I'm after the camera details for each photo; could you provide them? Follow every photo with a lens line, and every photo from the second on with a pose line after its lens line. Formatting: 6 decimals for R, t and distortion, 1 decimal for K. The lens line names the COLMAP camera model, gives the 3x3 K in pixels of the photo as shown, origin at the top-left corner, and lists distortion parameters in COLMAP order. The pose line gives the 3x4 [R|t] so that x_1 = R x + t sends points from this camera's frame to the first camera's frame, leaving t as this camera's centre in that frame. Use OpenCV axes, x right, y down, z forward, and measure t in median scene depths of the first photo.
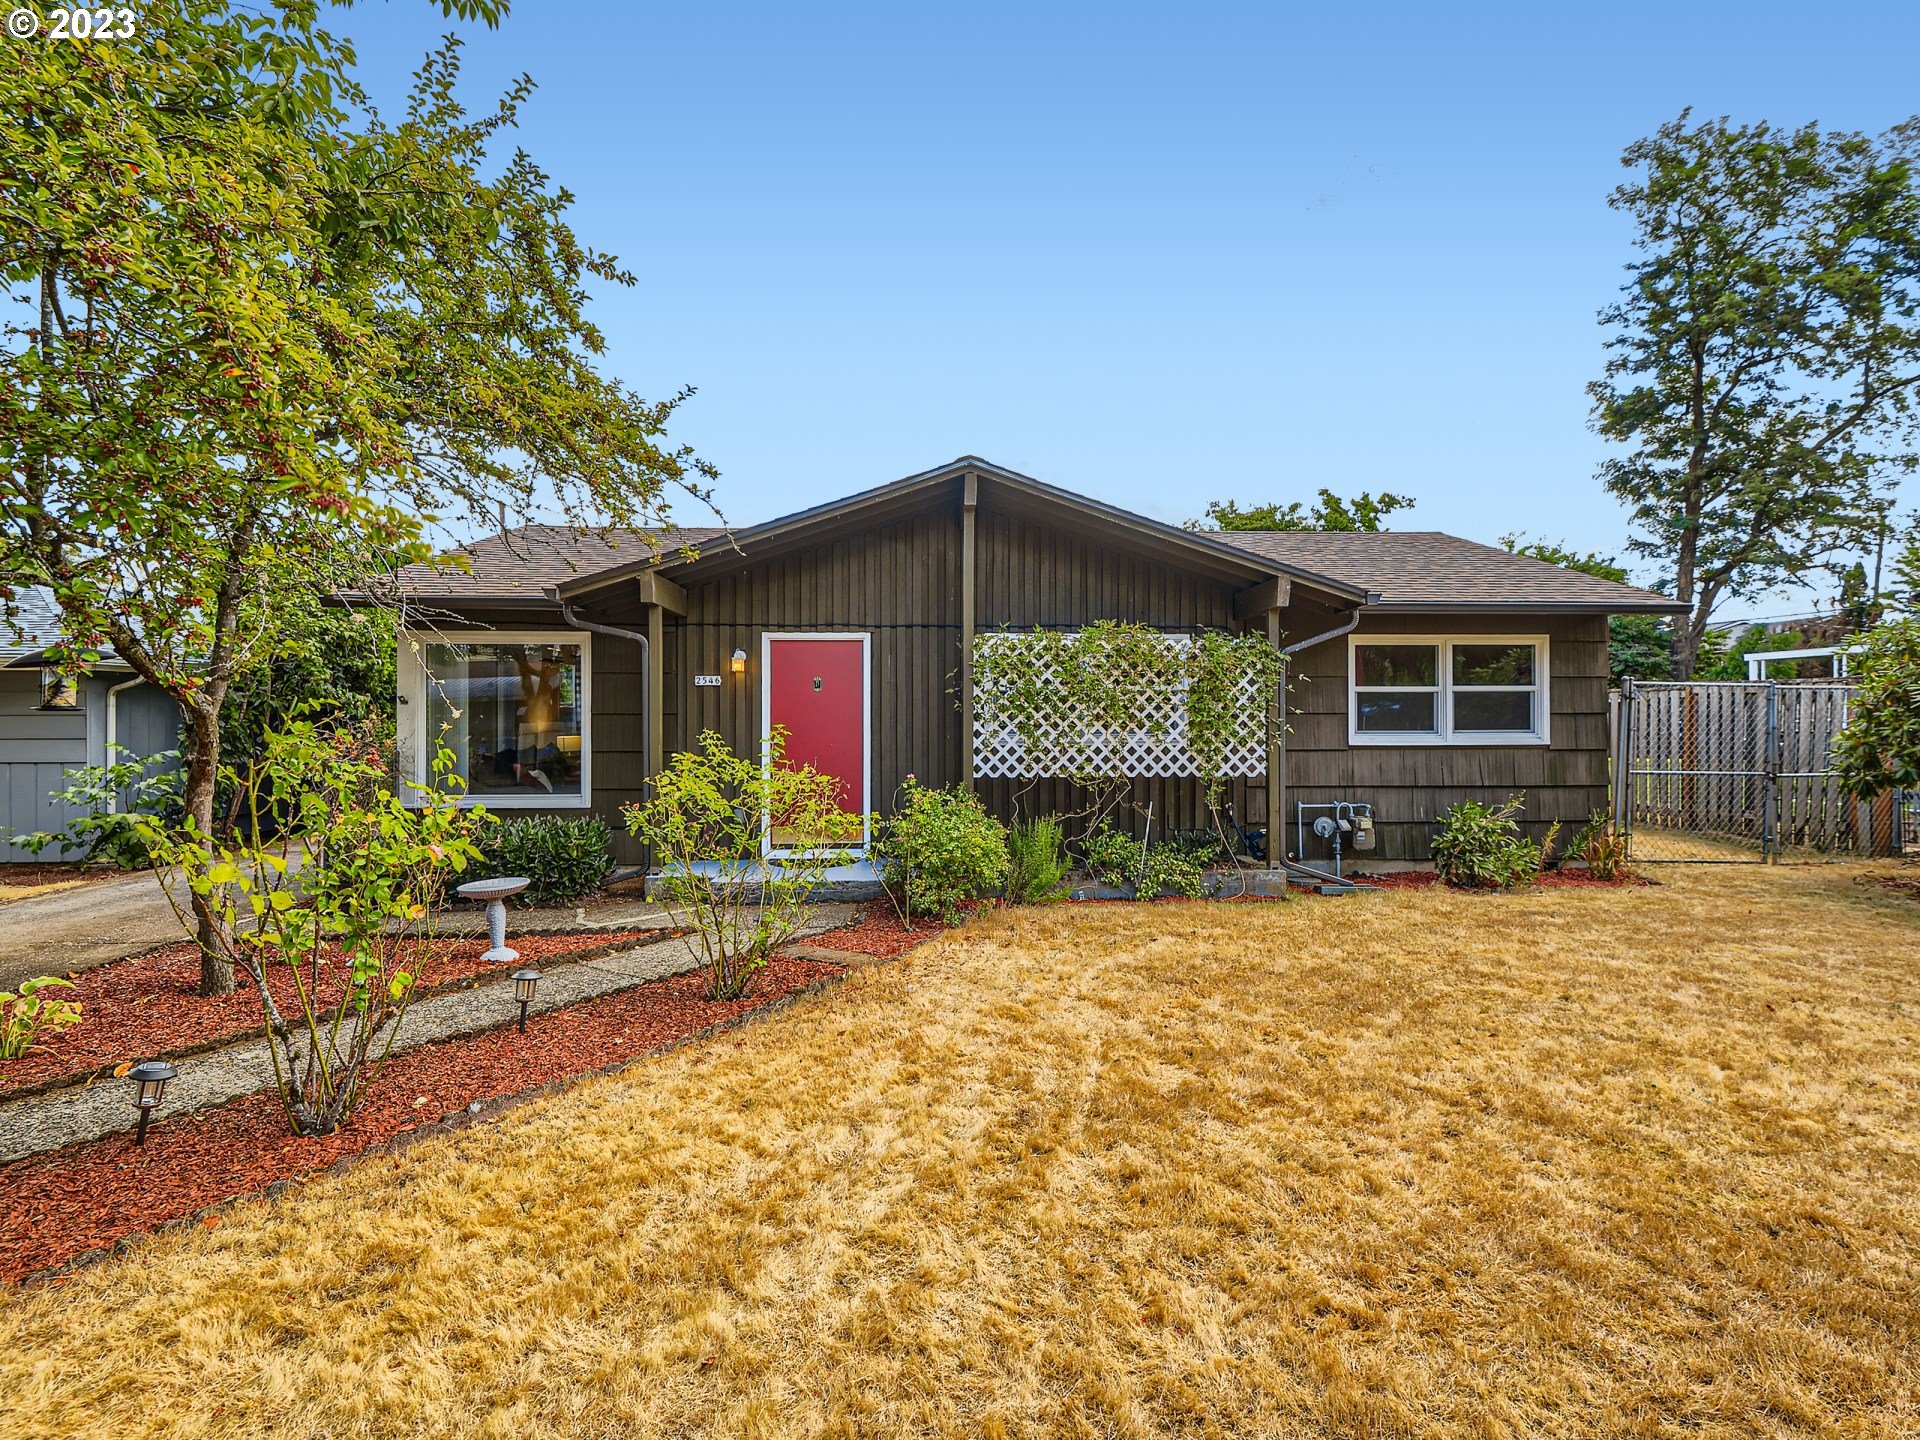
lens RADIAL K [[987.2, 0, 969.0], [0, 987.2, 718.7], [0, 0, 1]] dist [0.025071, -0.021701]
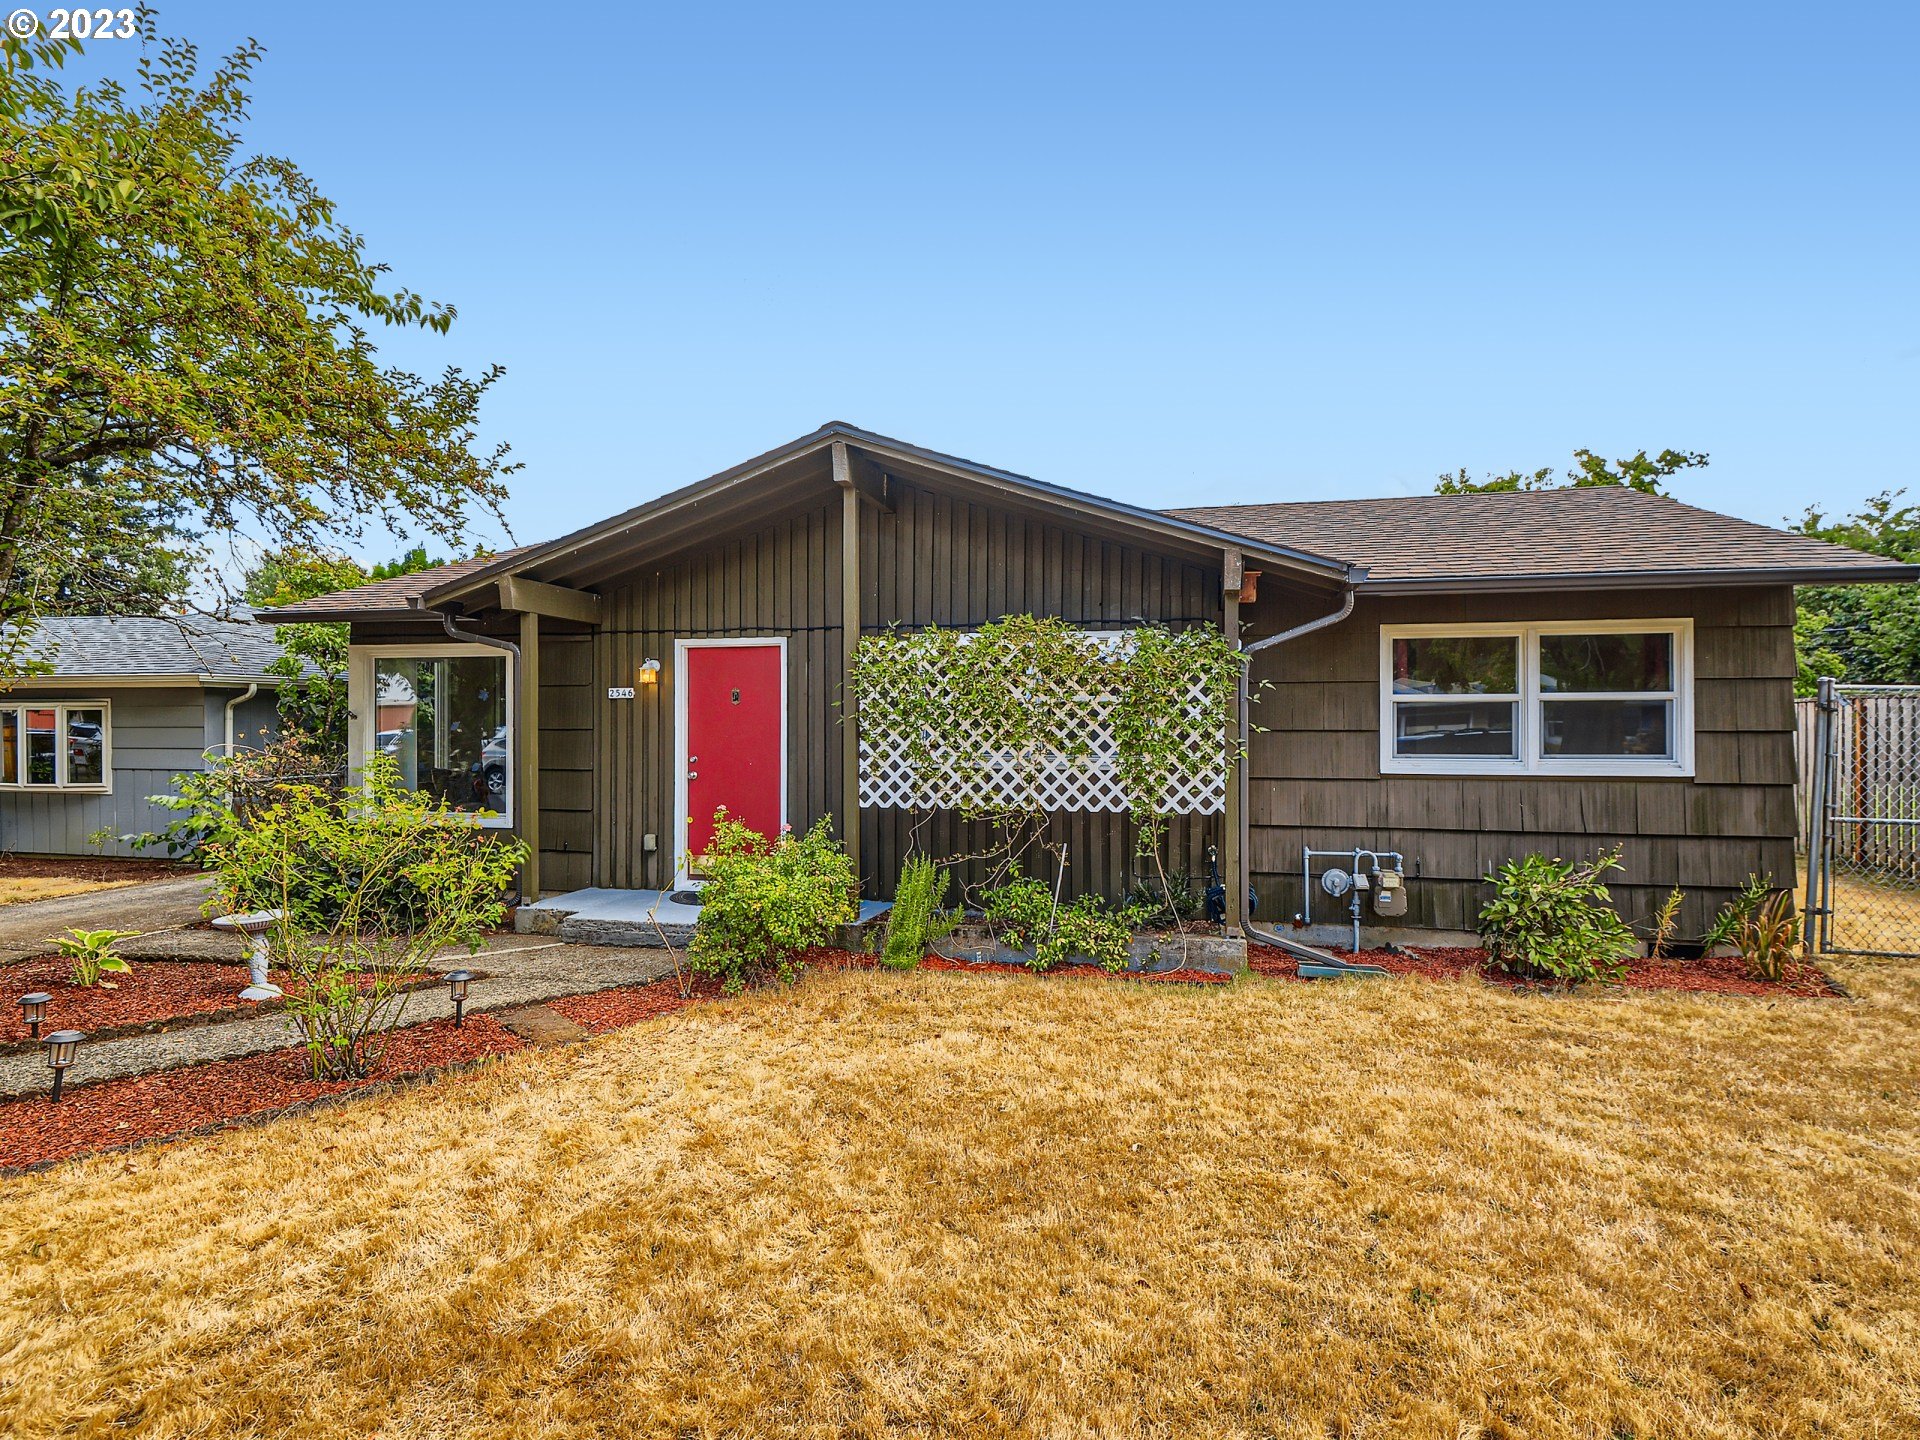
lens RADIAL K [[987.2, 0, 969.0], [0, 987.2, 718.7], [0, 0, 1]] dist [0.025071, -0.021701]
pose [[0.962879, -0.000325, -0.269935, 0.315485], [-0.000643, 0.999994, -0.003498, -0.012575], [0.269934, 0.003542, 0.962872, 0.216125]]
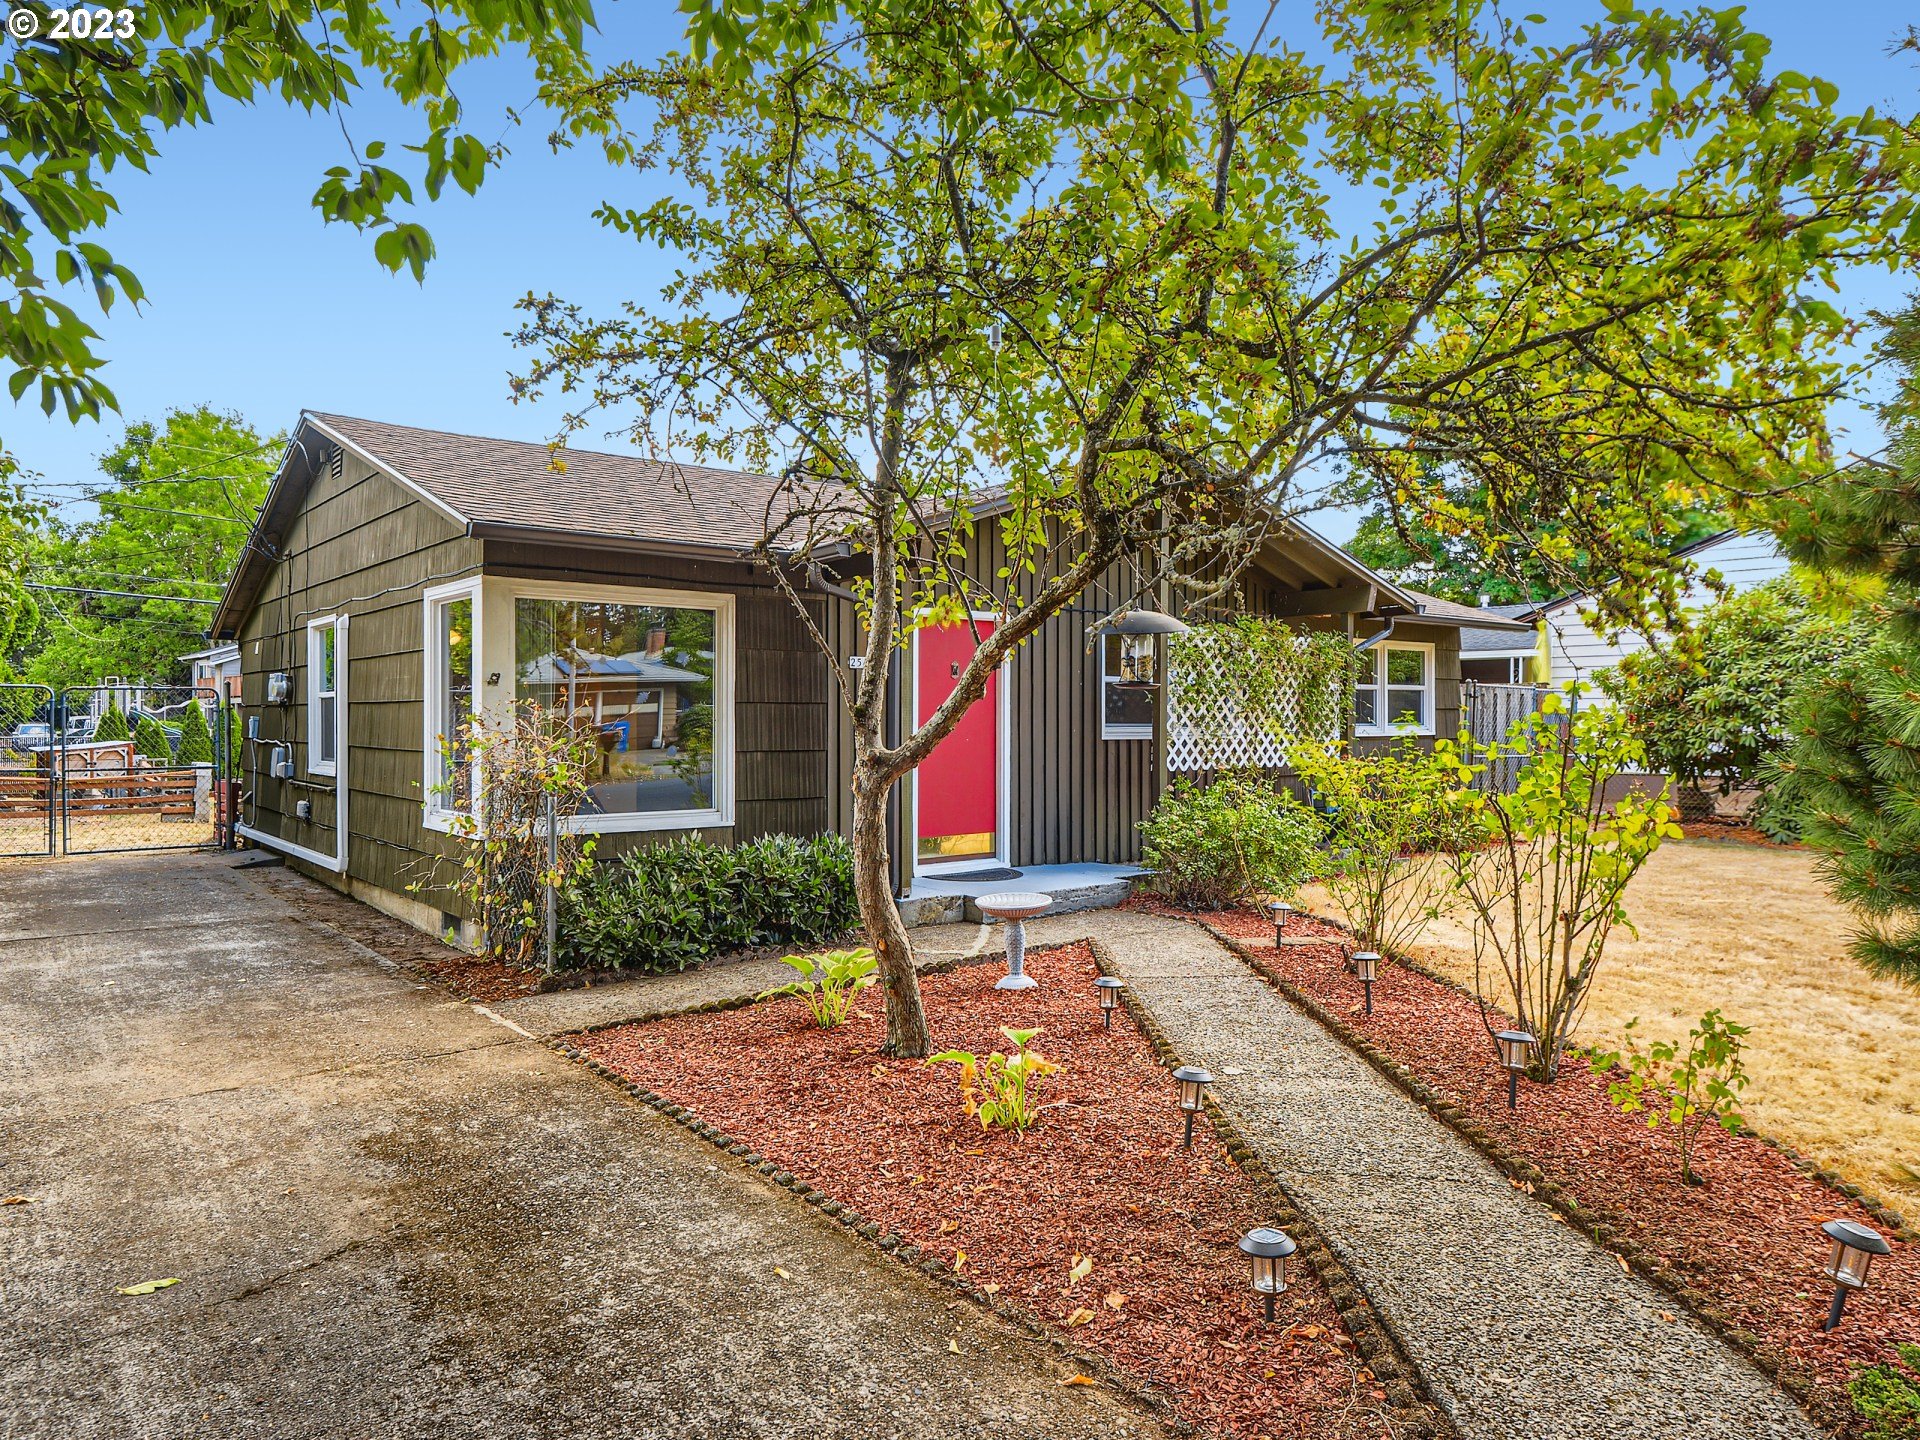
lens RADIAL K [[1218.1, 0, 962.0], [0, 1218.1, 712.6], [0, 0, 1]] dist [0.013054, -0.013978]
pose [[0.808784, 0.003298, 0.588096, -0.843938], [0.000906, 0.999976, -0.006853, 0.009891], [-0.588105, 0.006075, 0.808762, 0.145974]]
